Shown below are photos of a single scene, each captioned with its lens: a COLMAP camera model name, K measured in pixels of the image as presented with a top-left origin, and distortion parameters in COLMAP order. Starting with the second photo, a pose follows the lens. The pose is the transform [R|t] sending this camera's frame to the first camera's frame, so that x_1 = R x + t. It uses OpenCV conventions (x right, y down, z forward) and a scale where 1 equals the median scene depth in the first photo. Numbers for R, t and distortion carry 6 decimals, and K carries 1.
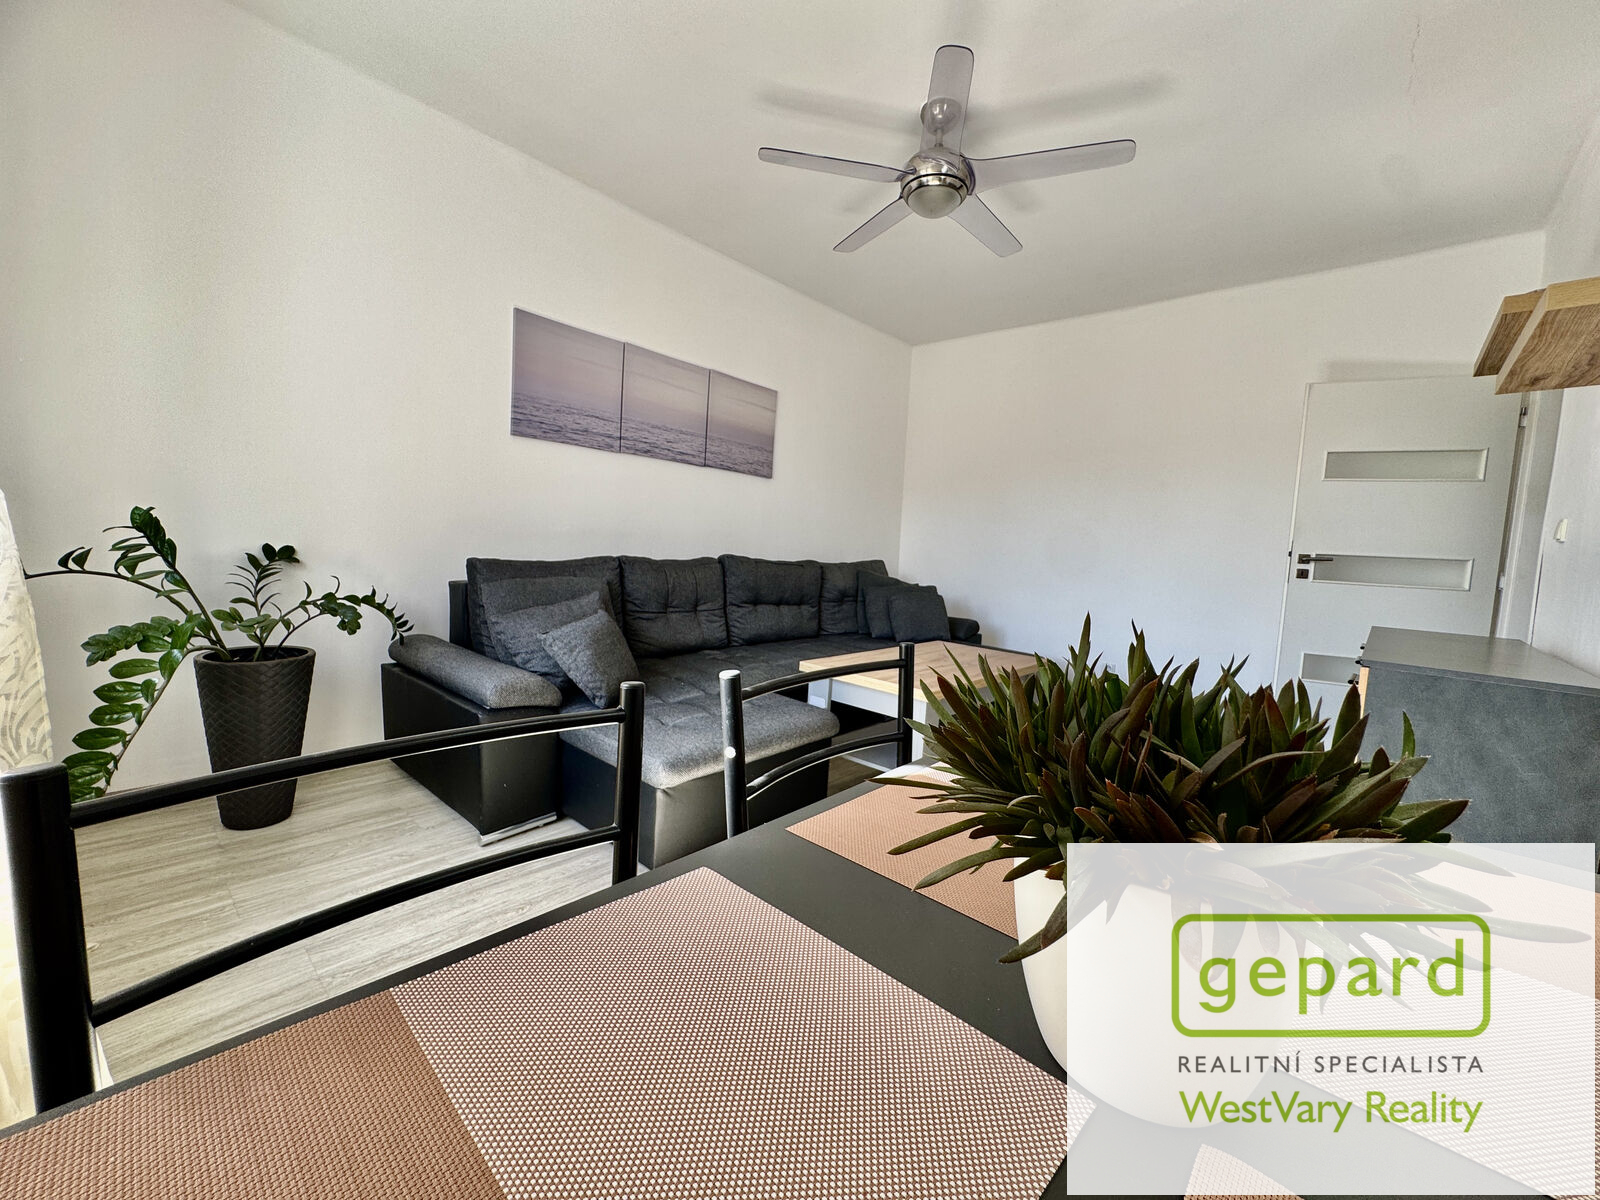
lens RADIAL K [[640.4, 0, 800.9], [0, 640.4, 595.7], [0, 0, 1]] dist [-0.004259, -0.000171]
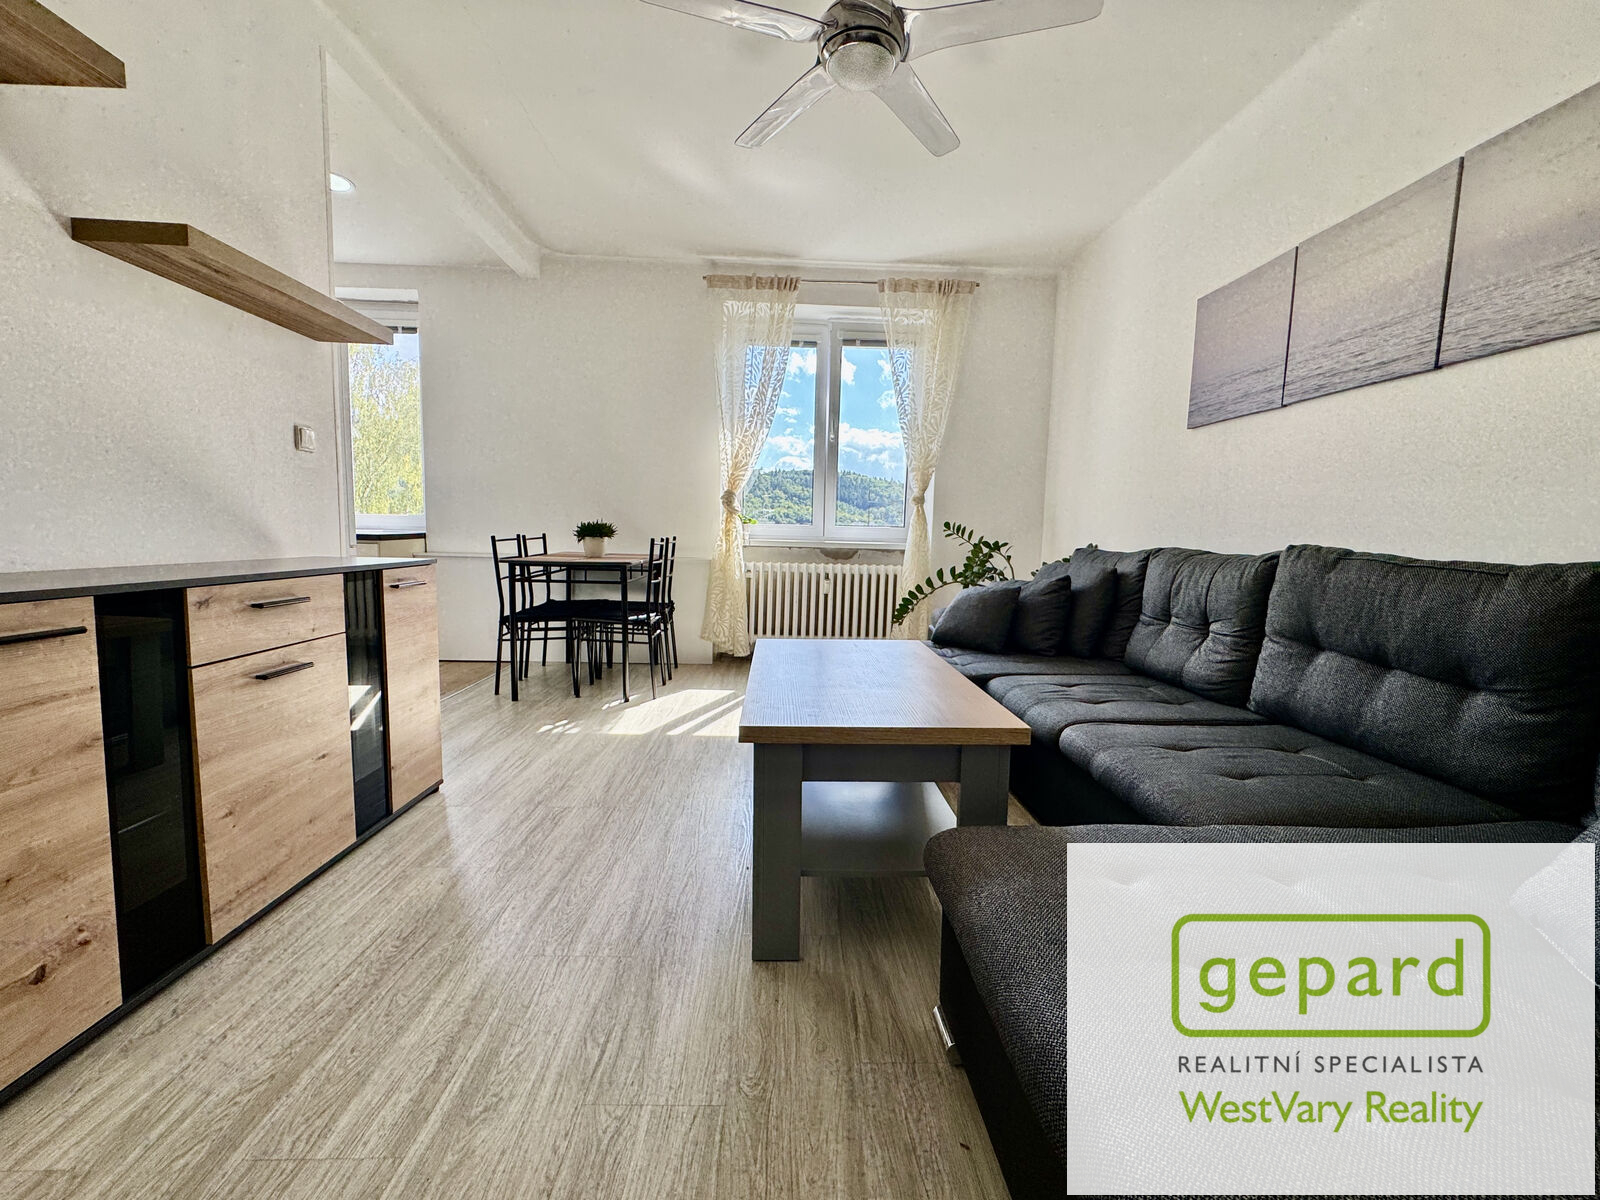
lens RADIAL K [[661.2, 0, 800.0], [0, 661.2, 600.0], [0, 0, 1]] dist [-0.003289, -0.000485]
pose [[-0.713089, -0.001252, -0.701073, 0.582066], [-0.120765, 0.985270, 0.121075, -0.036573], [0.690594, 0.171002, -0.702736, 1.140975]]
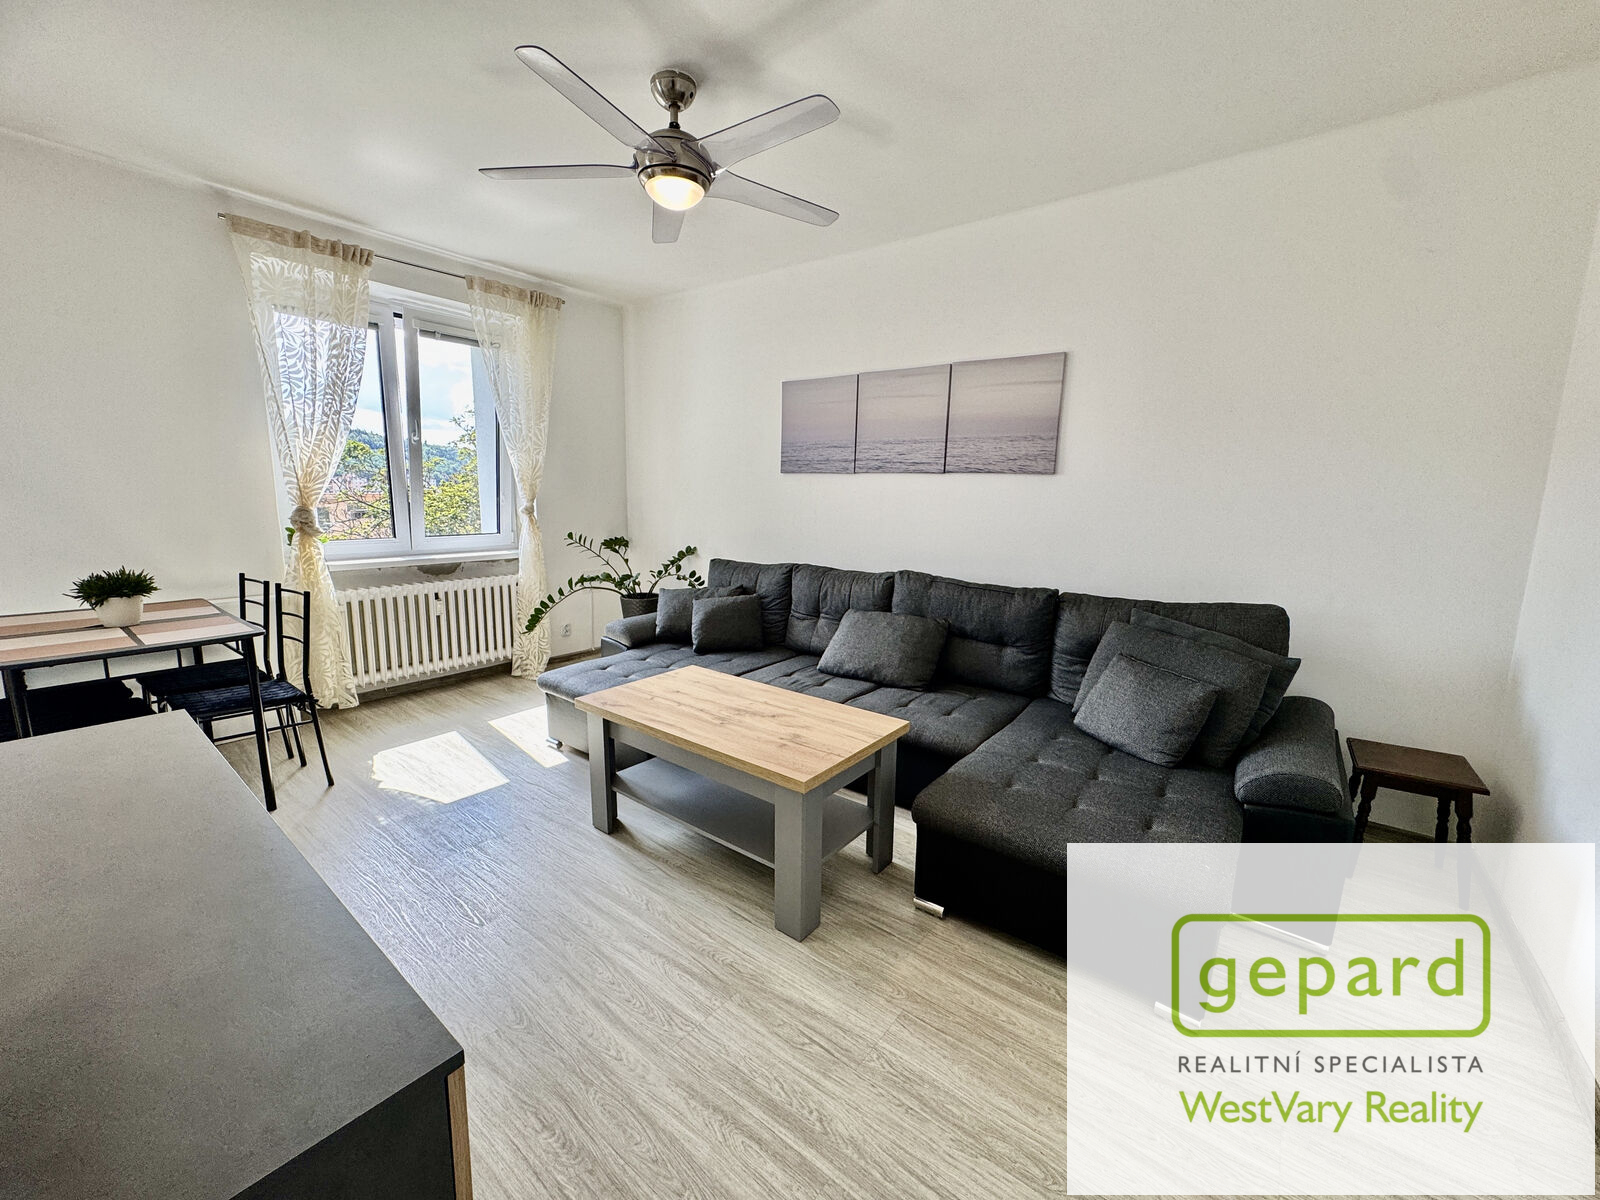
lens RADIAL K [[640.4, 0, 800.9], [0, 640.4, 595.7], [0, 0, 1]] dist [-0.004259, -0.000171]
pose [[0.078721, 0.105218, -0.991328, 0.822380], [-0.096391, 0.990558, 0.097482, -0.107114], [0.992226, 0.087881, 0.088120, 0.798761]]
